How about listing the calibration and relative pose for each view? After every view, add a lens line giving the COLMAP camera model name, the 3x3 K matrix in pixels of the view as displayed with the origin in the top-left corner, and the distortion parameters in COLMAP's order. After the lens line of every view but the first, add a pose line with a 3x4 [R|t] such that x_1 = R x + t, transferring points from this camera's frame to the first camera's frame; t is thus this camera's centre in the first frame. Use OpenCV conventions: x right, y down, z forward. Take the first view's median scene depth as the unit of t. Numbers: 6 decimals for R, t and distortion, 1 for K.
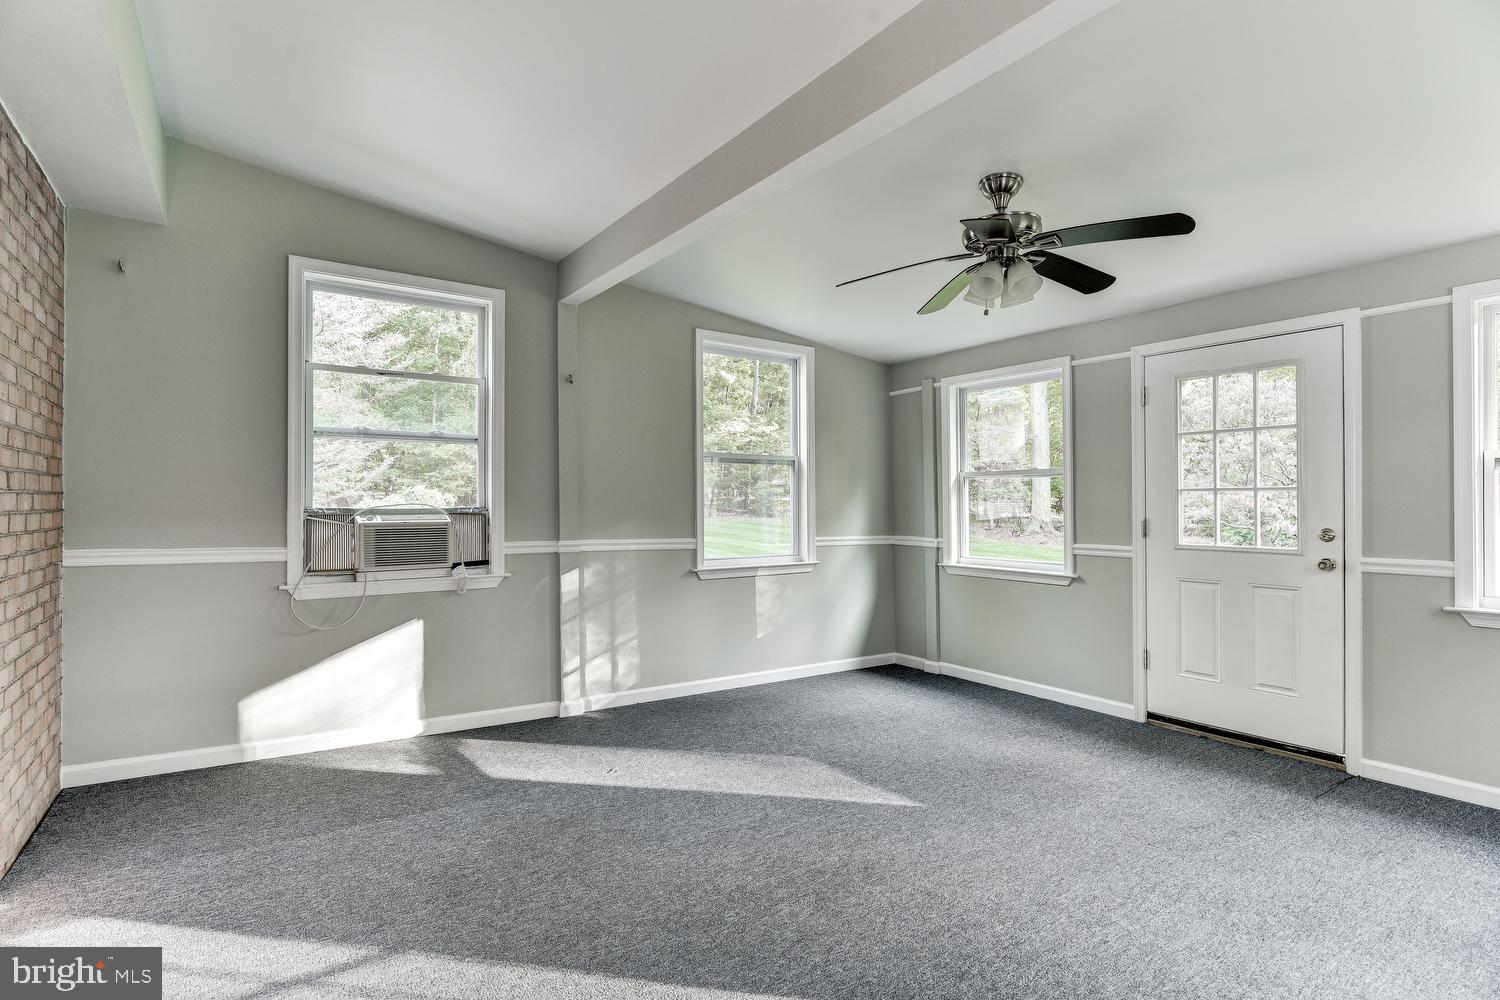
lens RADIAL K [[754.7, 0, 745.9], [0, 754.7, 505.5], [0, 0, 1]] dist [-0.003356, -0.000430]
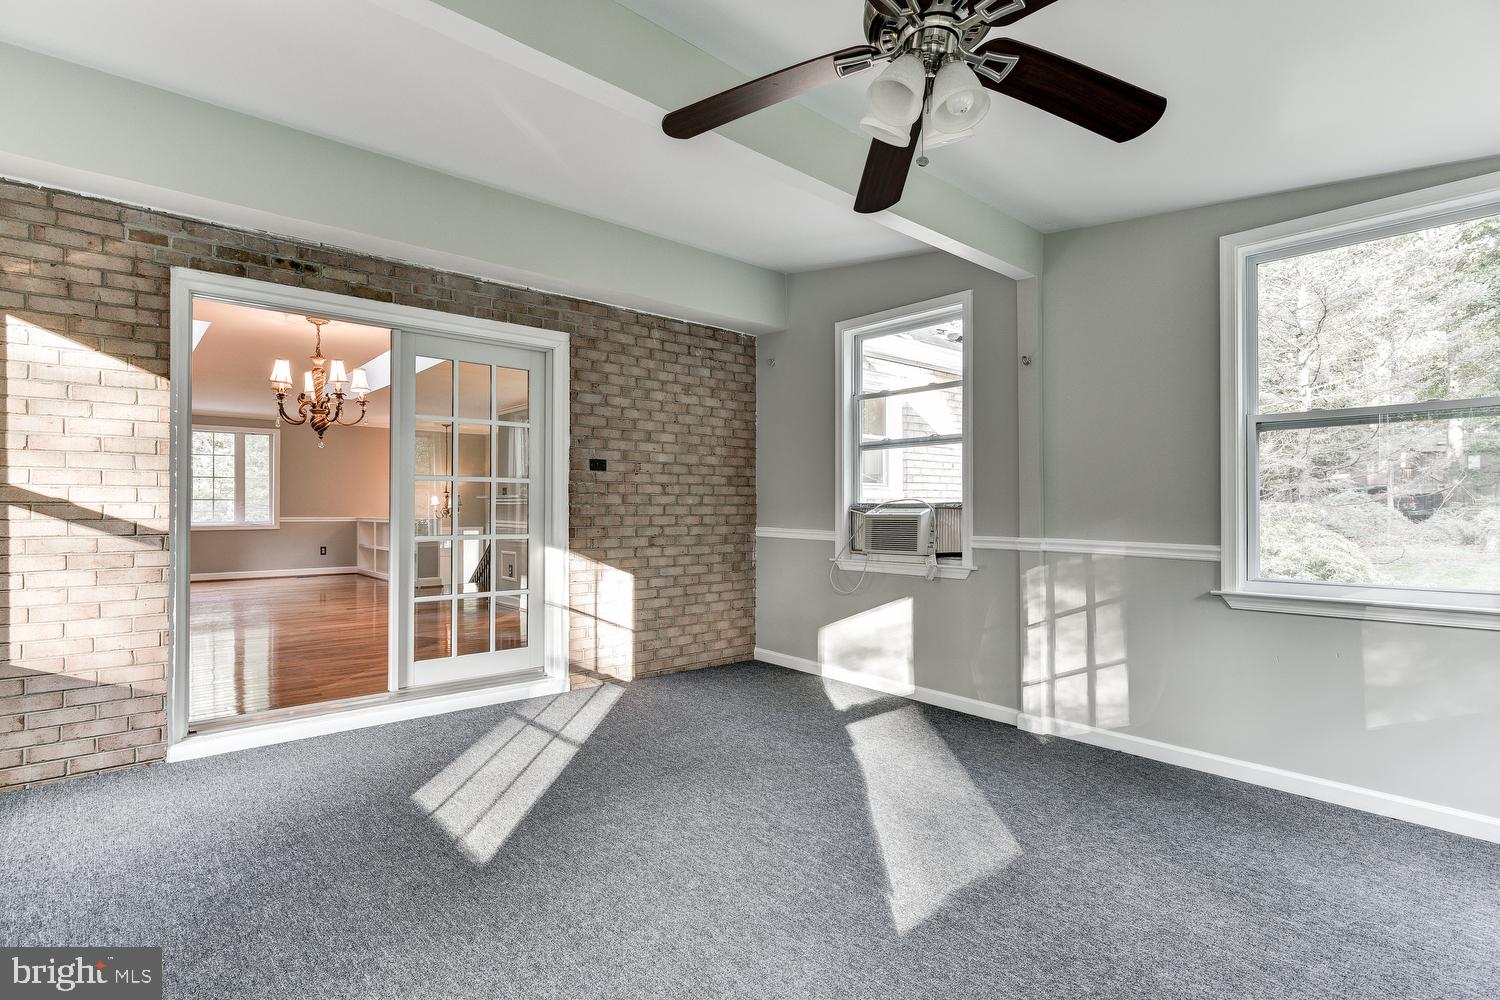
lens RADIAL K [[754.7, 0, 745.9], [0, 754.7, 505.5], [0, 0, 1]] dist [-0.003356, -0.000430]
pose [[0.097470, -0.007567, -0.995210, 0.690615], [-0.003952, 0.999960, -0.007990, 0.017414], [0.995231, 0.004712, 0.097436, 0.619750]]
